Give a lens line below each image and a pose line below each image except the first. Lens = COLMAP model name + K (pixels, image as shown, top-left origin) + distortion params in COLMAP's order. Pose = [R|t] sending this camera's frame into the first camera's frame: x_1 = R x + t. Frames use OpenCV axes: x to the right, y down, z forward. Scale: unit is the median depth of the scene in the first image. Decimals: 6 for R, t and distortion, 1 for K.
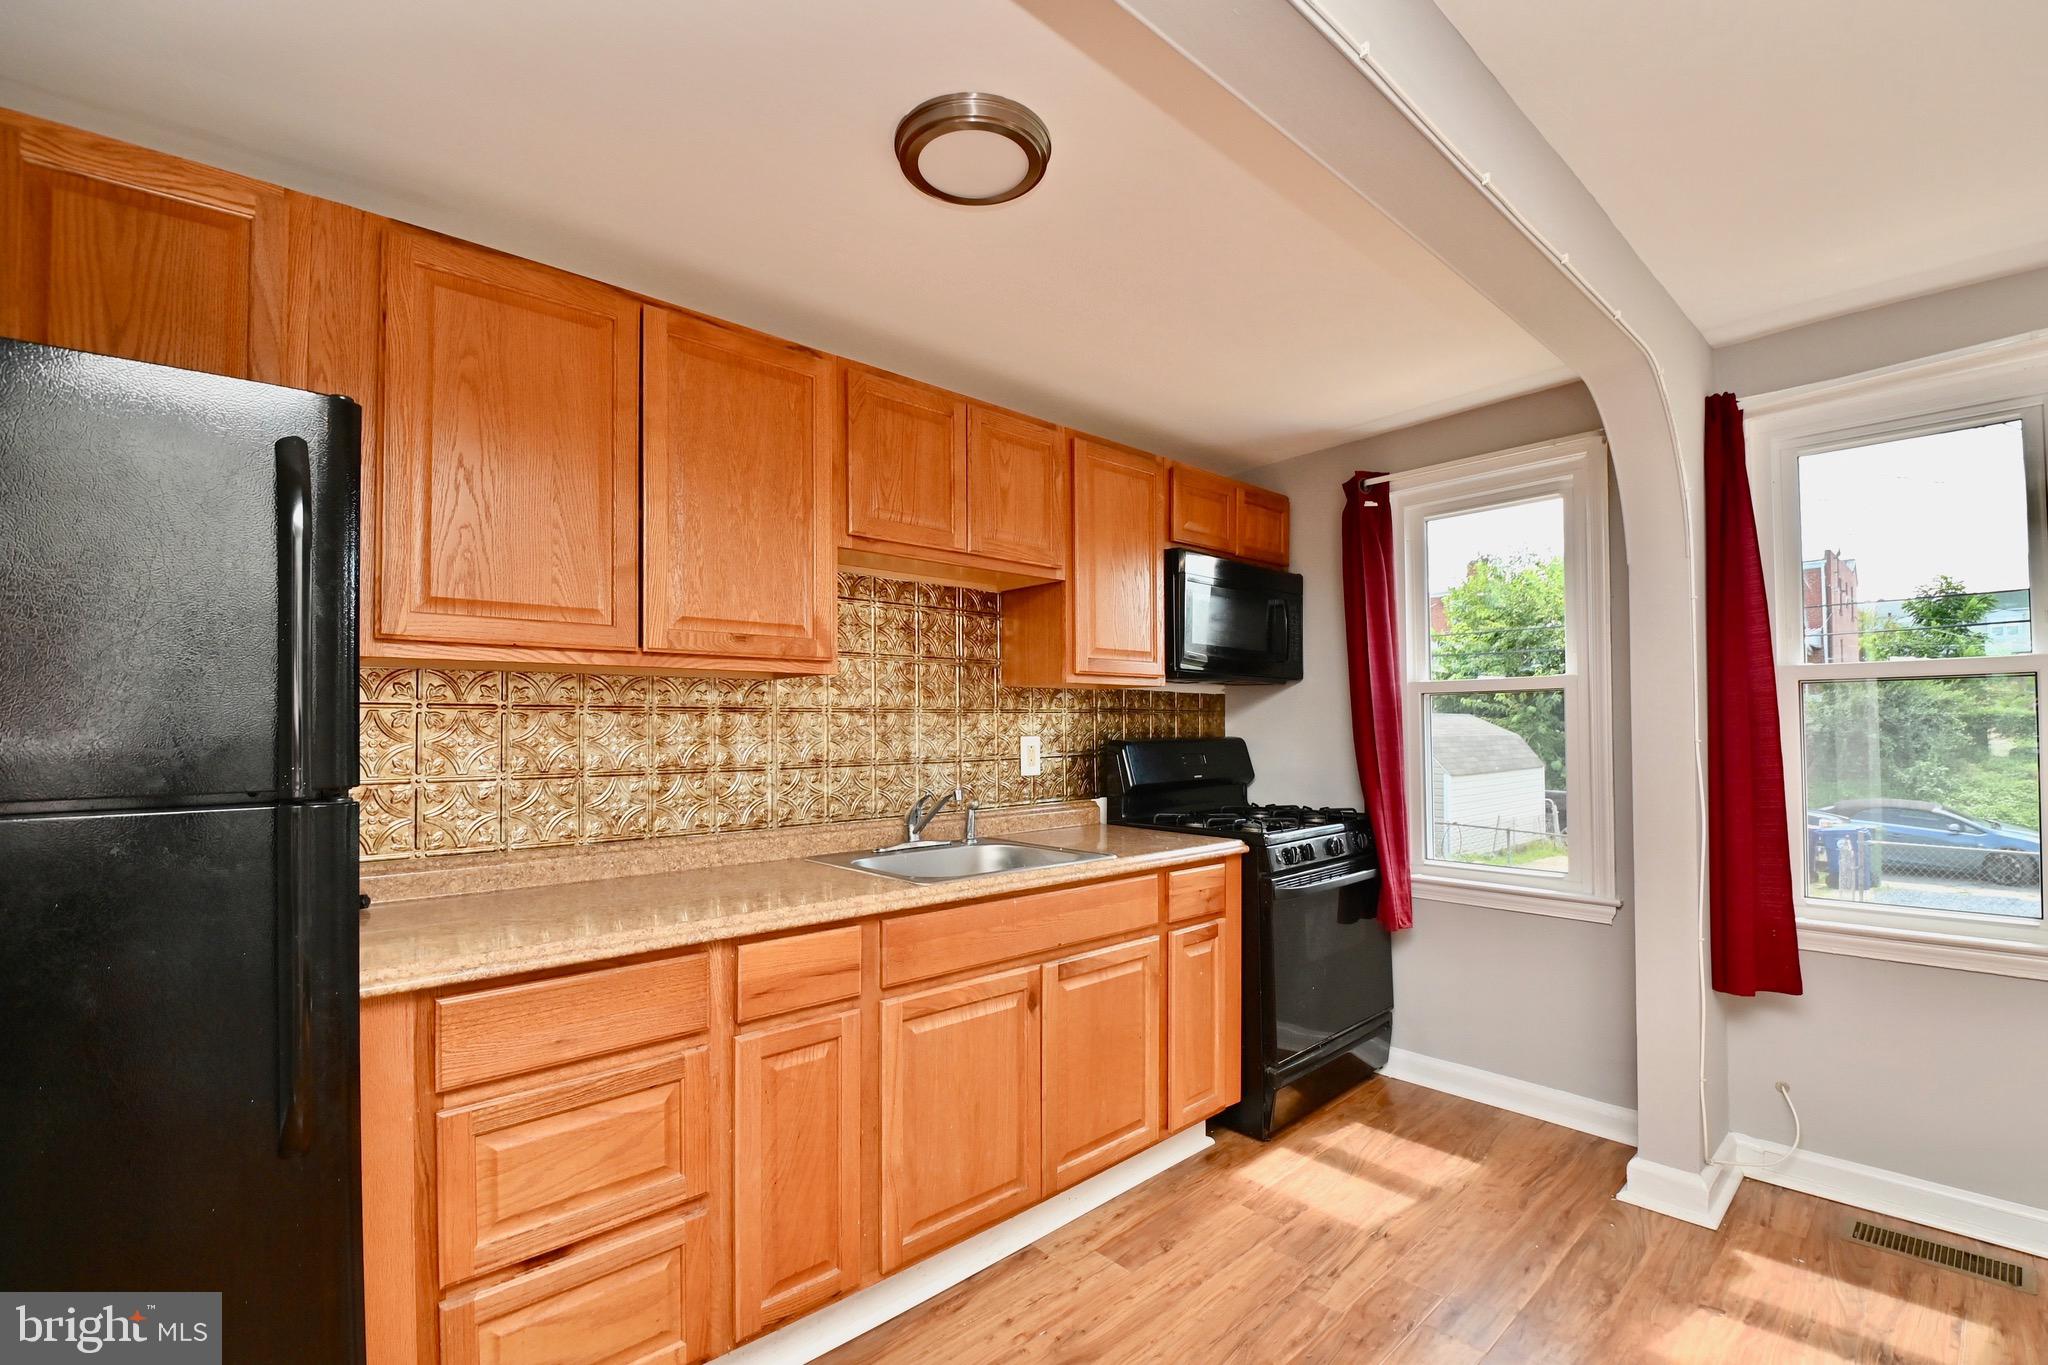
lens RADIAL K [[899.3, 0, 1039.1], [0, 899.3, 710.2], [0, 0, 1]] dist [0.008778, -0.018115]
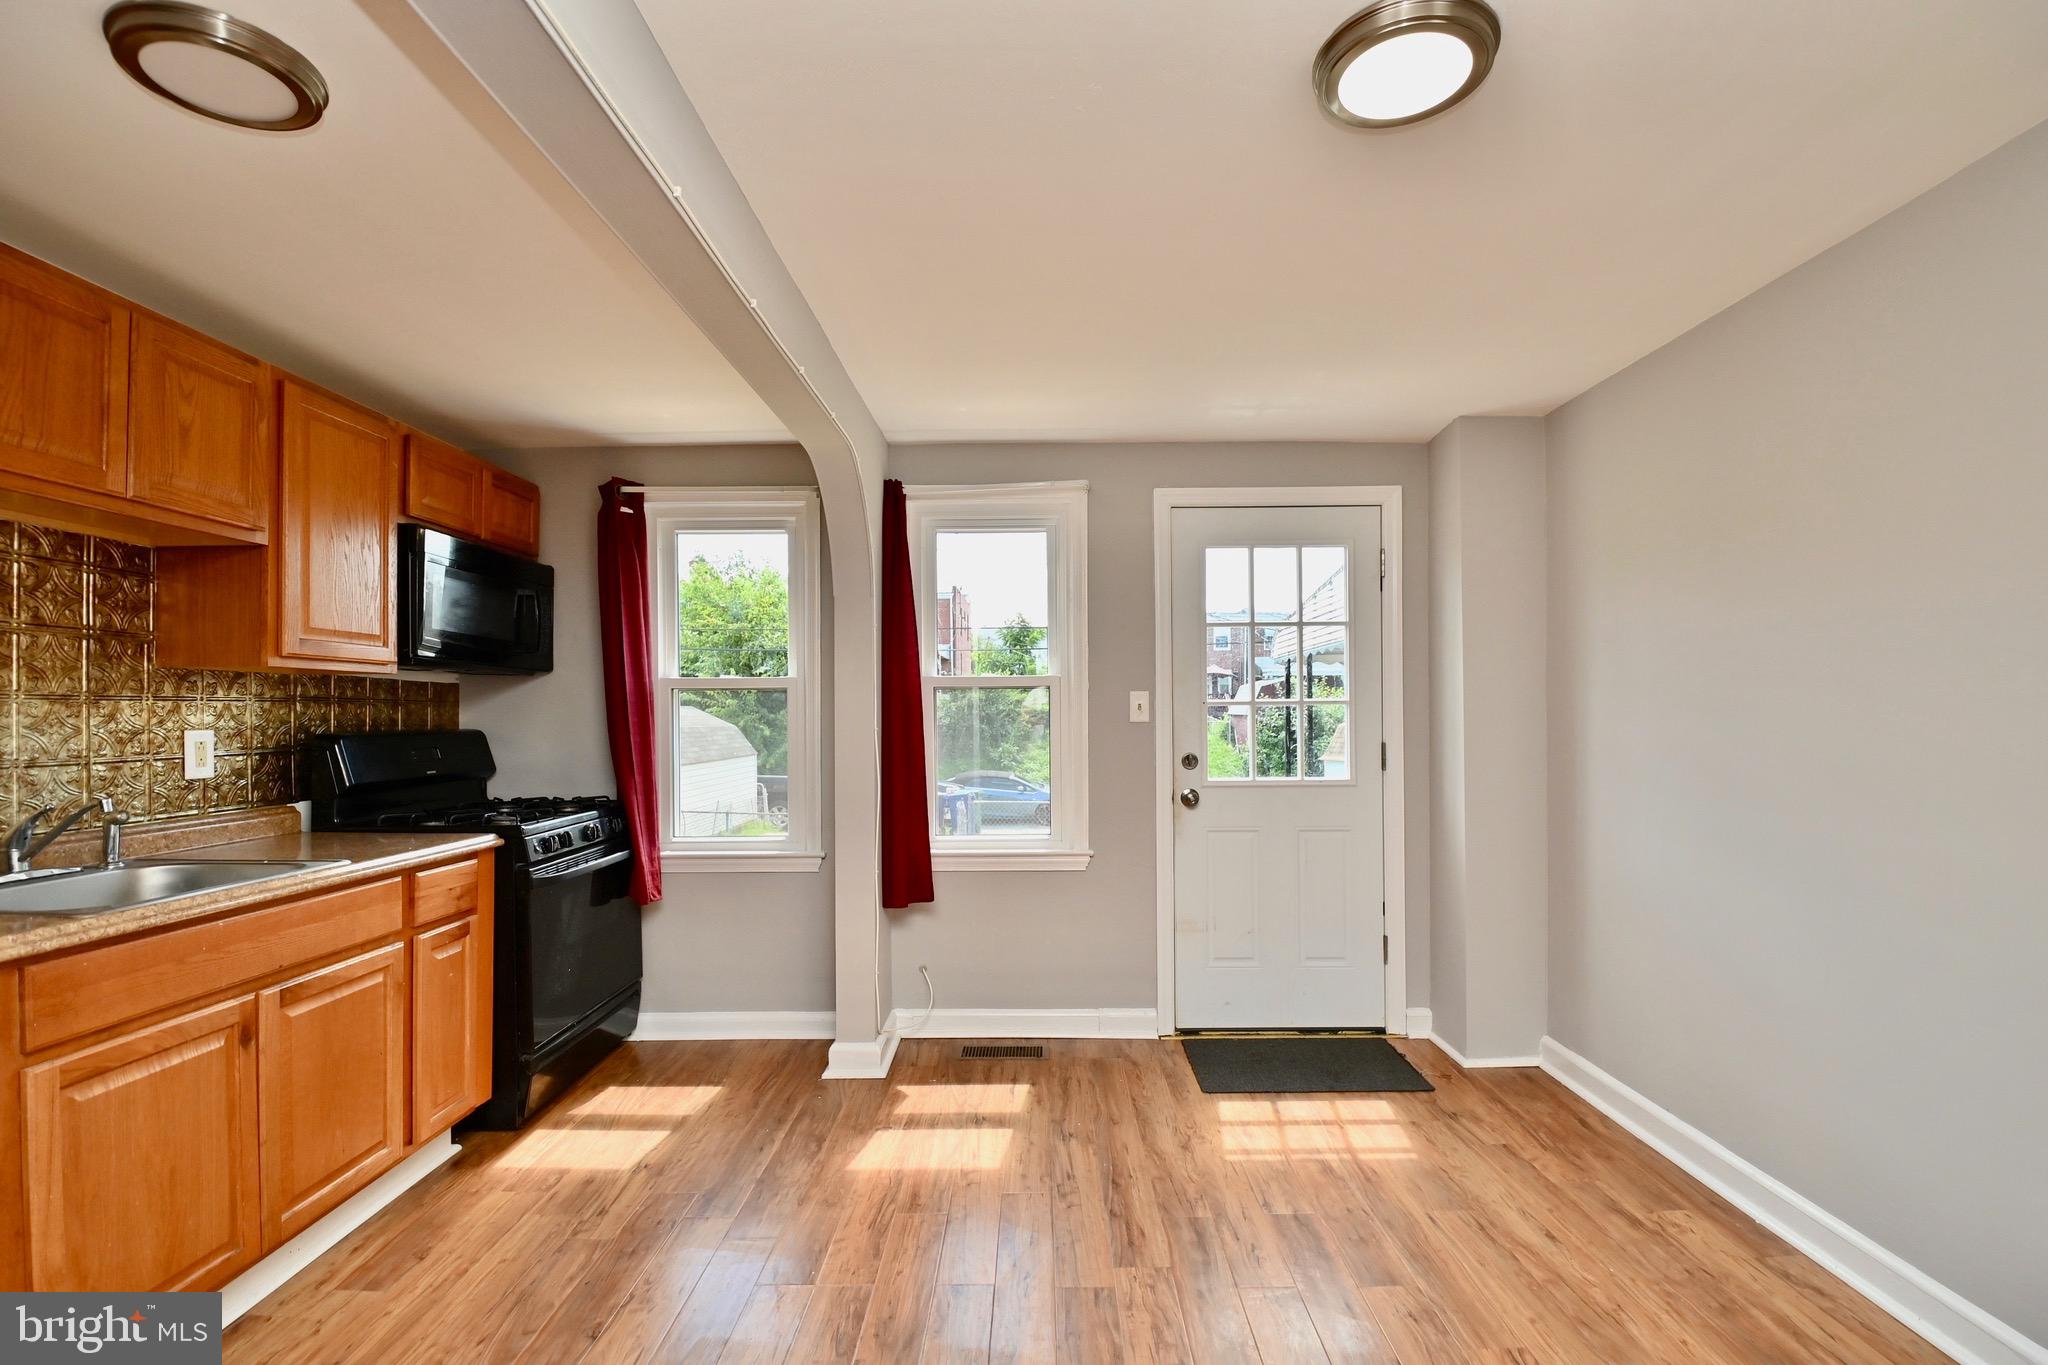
lens RADIAL K [[899.3, 0, 1040.9], [0, 899.3, 709.9], [0, 0, 1]] dist [0.008778, -0.018115]
pose [[0.682580, 0.007512, 0.730772, -0.095749], [-0.013732, 0.999902, 0.002548, -0.001876], [-0.730682, -0.011774, 0.682617, -0.117314]]
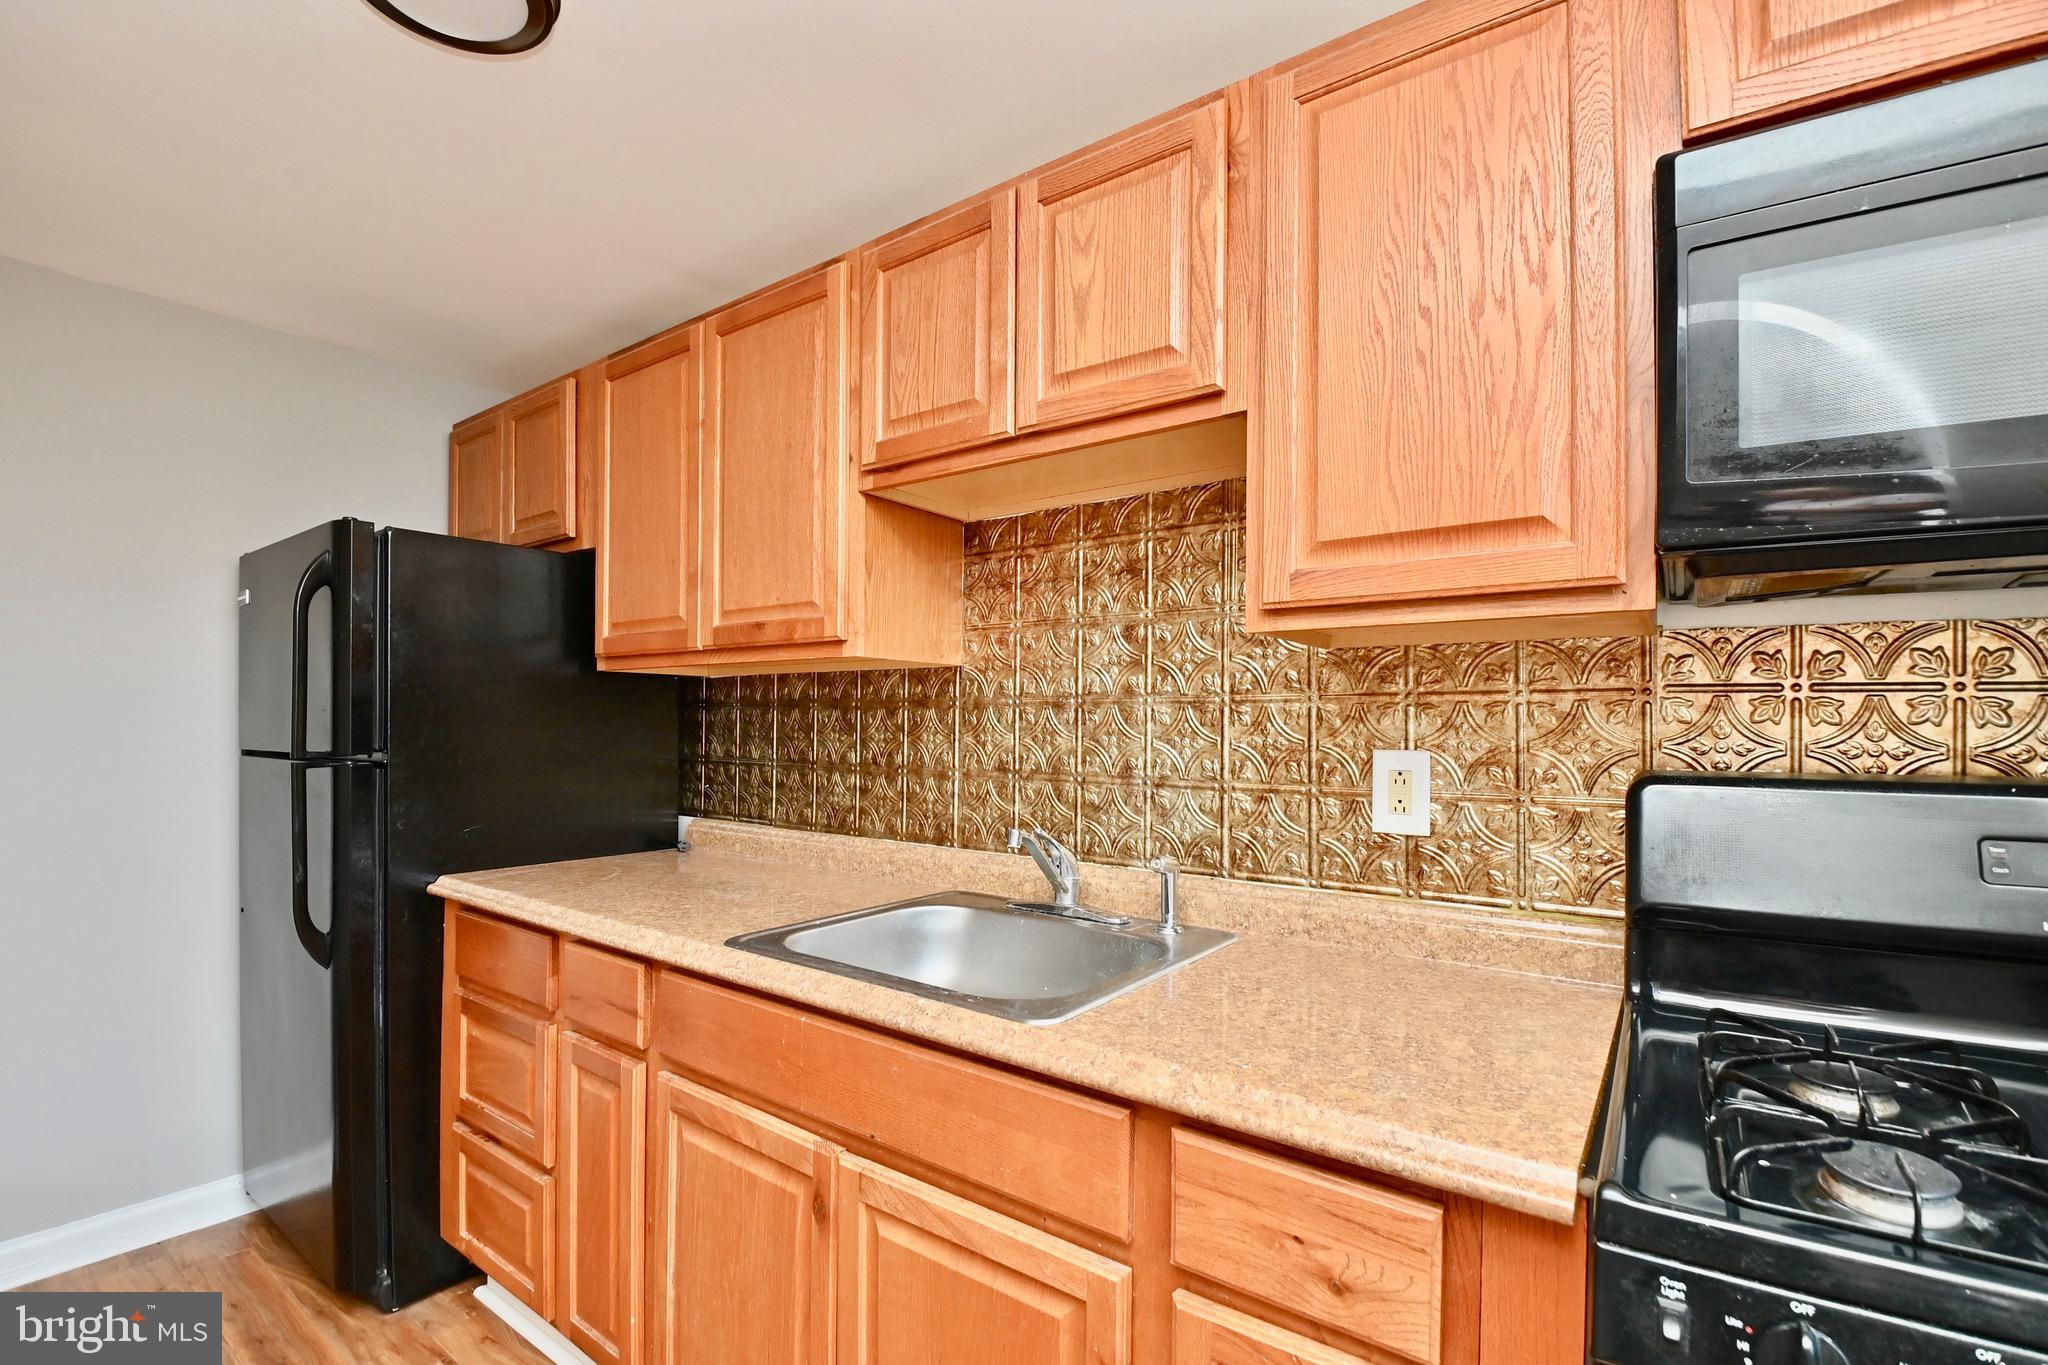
lens RADIAL K [[899.3, 0, 1040.7], [0, 899.3, 710.6], [0, 0, 1]] dist [0.008778, -0.018115]
pose [[0.198084, -0.006918, -0.980161, 0.491123], [0.008837, 0.999947, -0.005272, 0.010919], [0.980145, -0.007617, 0.198135, 0.864810]]
